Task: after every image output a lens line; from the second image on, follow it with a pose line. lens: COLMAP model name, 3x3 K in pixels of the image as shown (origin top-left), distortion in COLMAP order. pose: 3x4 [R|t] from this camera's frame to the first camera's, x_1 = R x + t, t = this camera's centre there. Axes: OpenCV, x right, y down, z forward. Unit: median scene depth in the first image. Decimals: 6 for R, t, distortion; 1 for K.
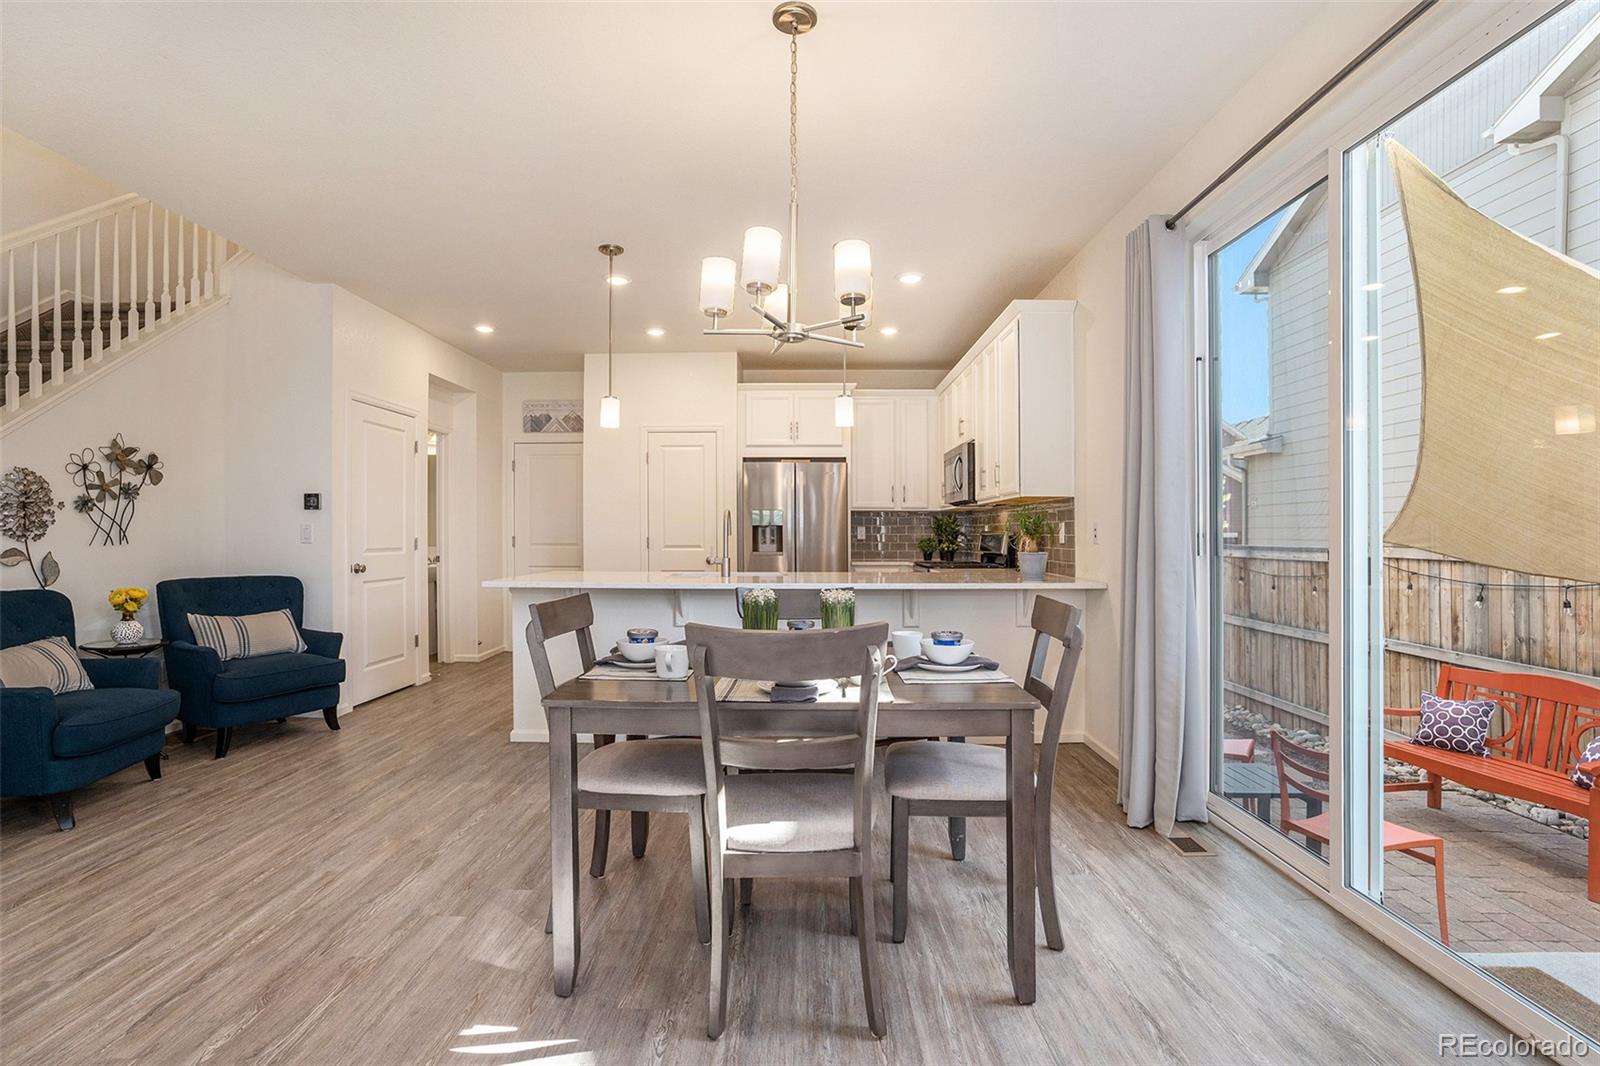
lens RADIAL K [[752.9, 0, 791.2], [0, 752.9, 545.1], [0, 0, 1]] dist [-0.060688, 0.012471]
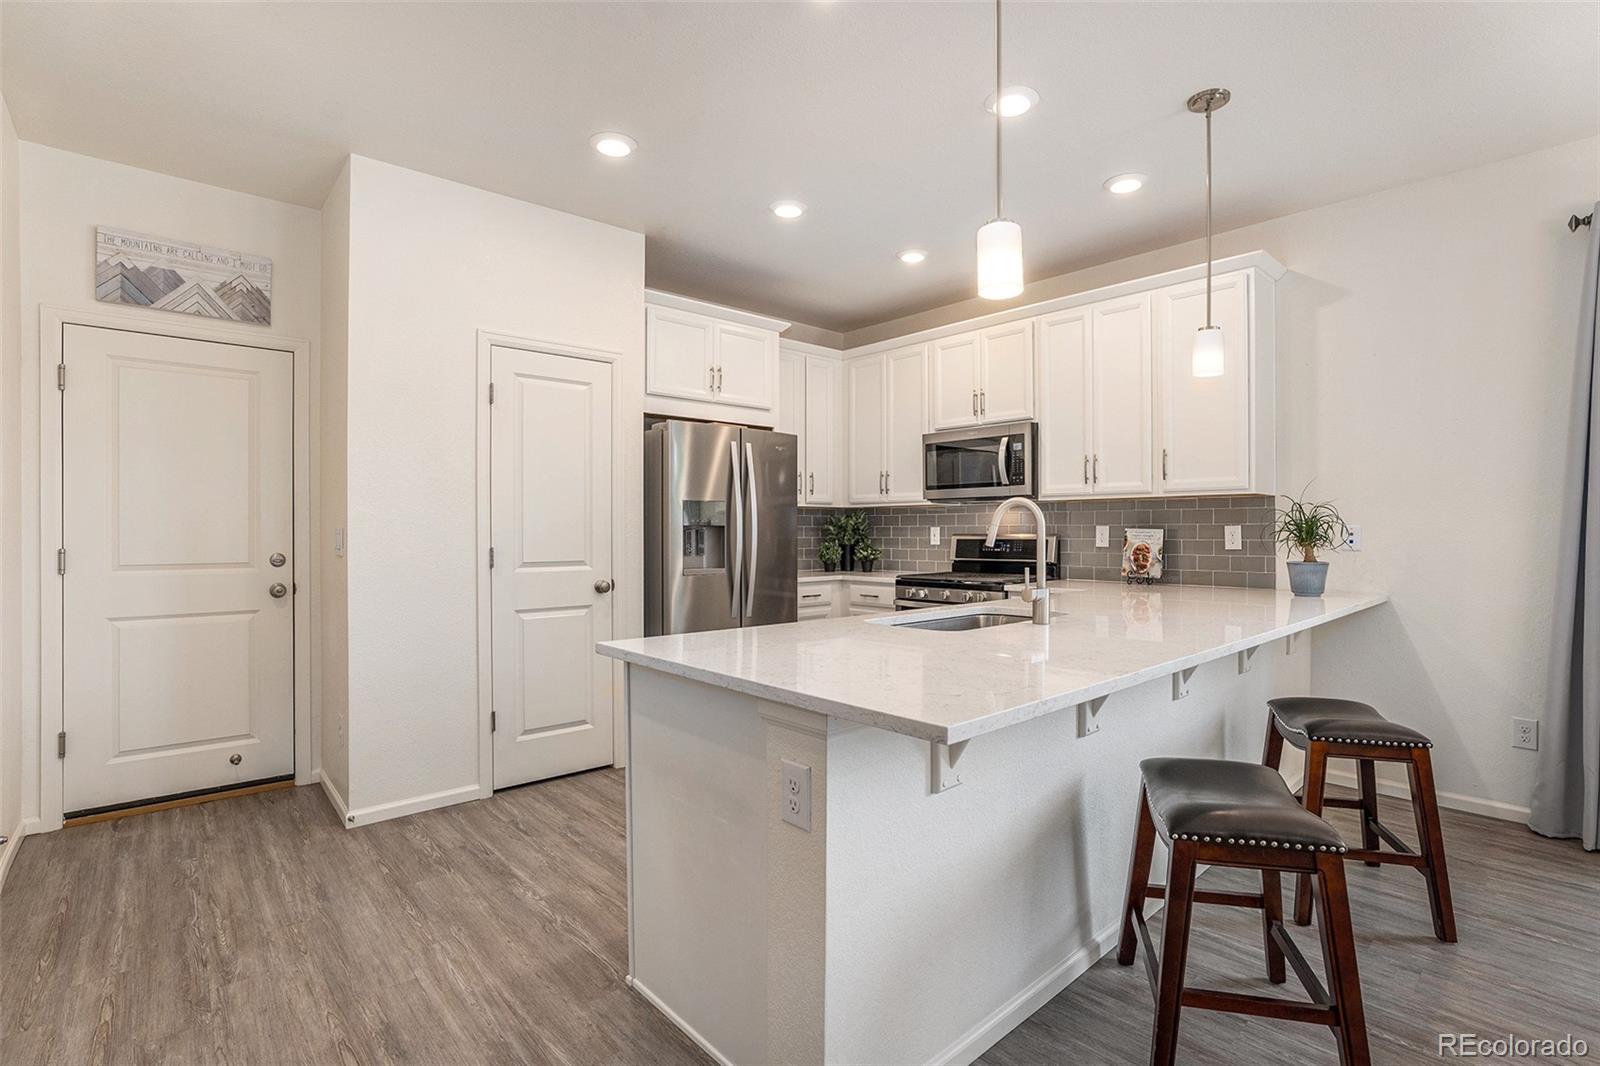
lens RADIAL K [[752.9, 0, 822.9], [0, 752.9, 531.6], [0, 0, 1]] dist [-0.060688, 0.012471]
pose [[0.723446, -0.000621, 0.690381, -0.566131], [0.012311, 0.999852, -0.012001, -0.019104], [-0.690271, 0.017181, 0.723346, 0.724717]]
